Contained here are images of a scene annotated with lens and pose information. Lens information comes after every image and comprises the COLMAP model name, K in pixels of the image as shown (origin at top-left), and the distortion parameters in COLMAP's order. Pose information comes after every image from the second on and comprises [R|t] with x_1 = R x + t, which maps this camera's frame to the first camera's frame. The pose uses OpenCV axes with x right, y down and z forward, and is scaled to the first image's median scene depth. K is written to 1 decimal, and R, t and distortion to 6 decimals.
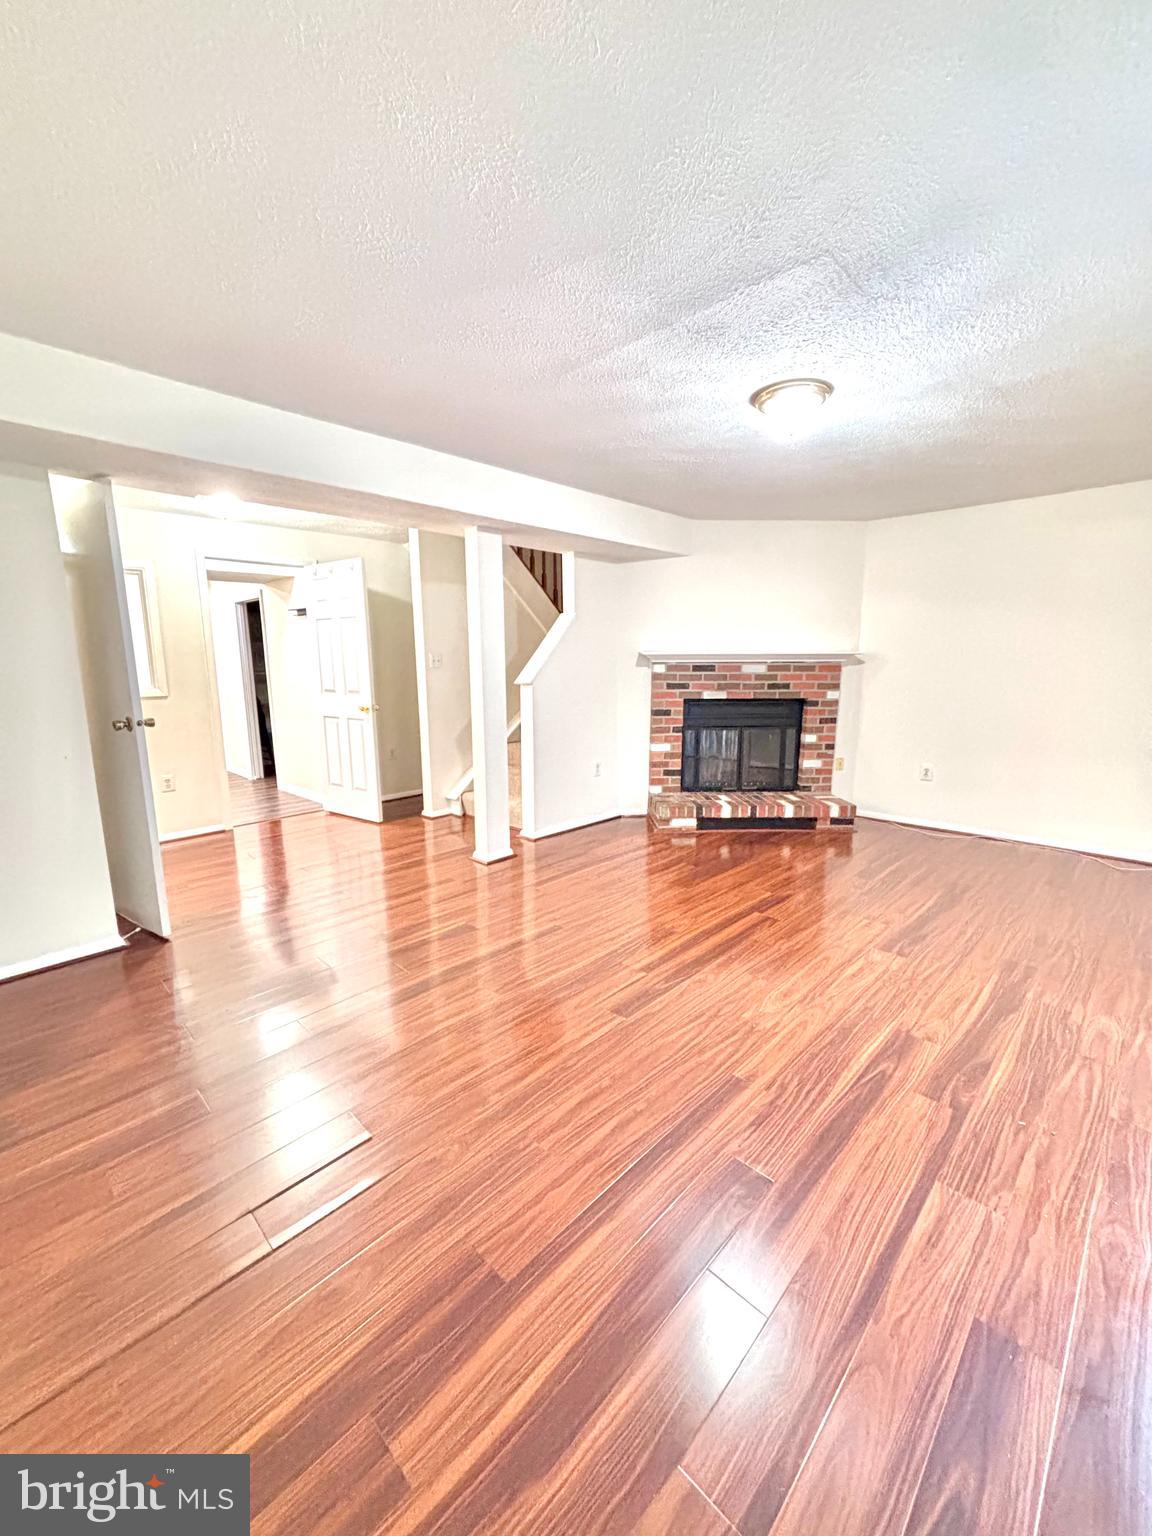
lens RADIAL K [[624.9, 0, 576.0], [0, 624.9, 768.0], [0, 0, 1]] dist [0.001259, -0.000018]
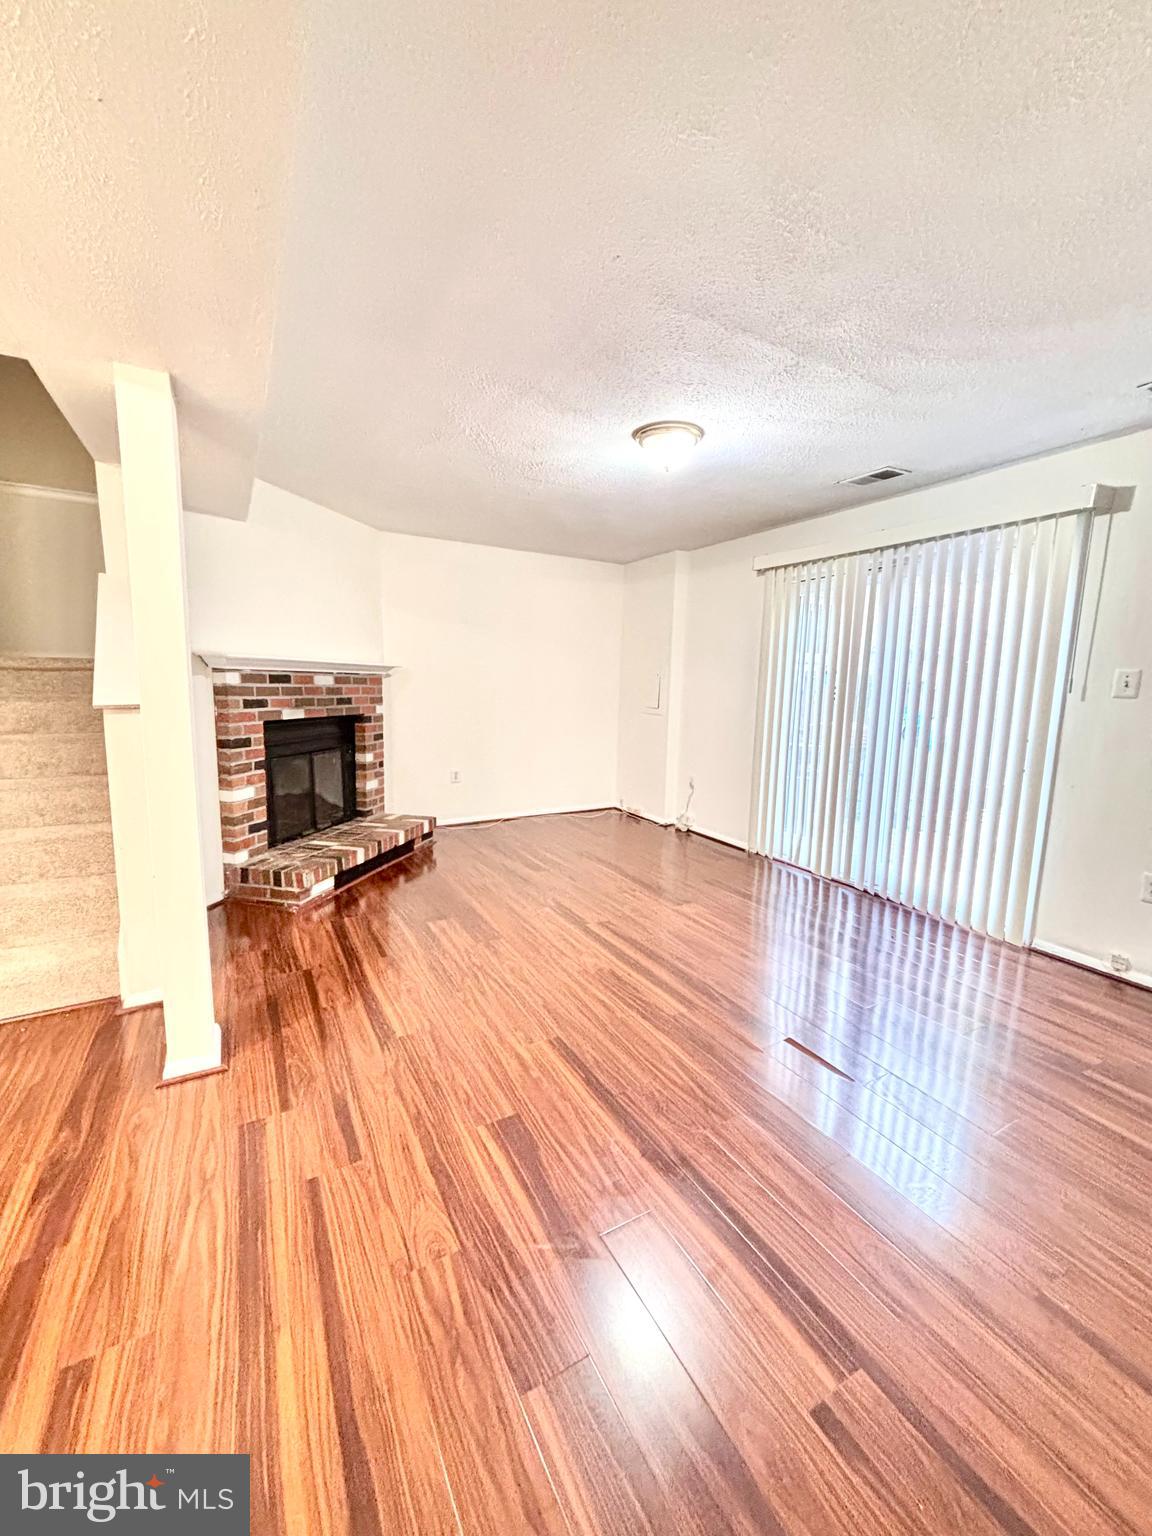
lens RADIAL K [[607.4, 0, 594.0], [0, 607.4, 769.6], [0, 0, 1]] dist [0.000511, -0.000003]
pose [[0.268740, -0.127529, 0.954733, -0.394282], [0.143696, 0.985412, 0.091179, -0.065186], [-0.952434, 0.112688, 0.283145, 0.449522]]
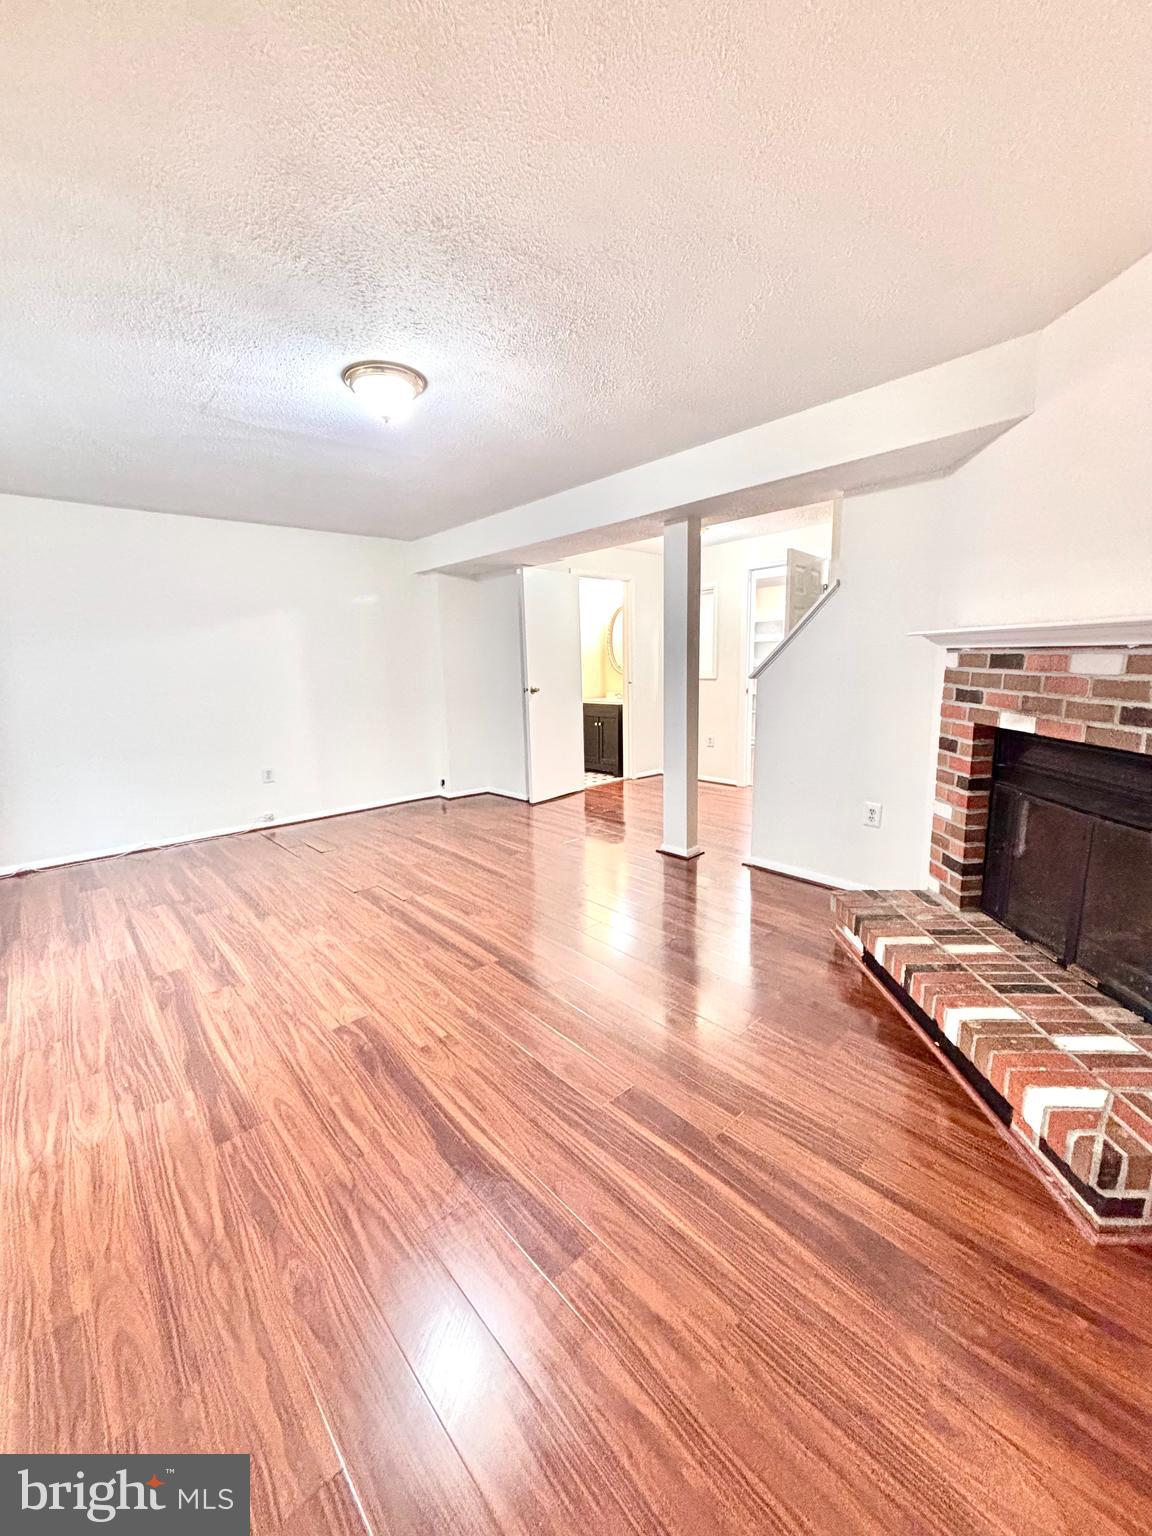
lens RADIAL K [[630.8, 0, 576.0], [0, 630.8, 768.0], [0, 0, 1]] dist [0.000693, 0.000027]
pose [[-0.086762, 0.179551, -0.979915, 0.688386], [-0.147008, 0.970549, 0.190851, -0.124859], [0.985323, 0.160614, -0.057811, 0.725680]]
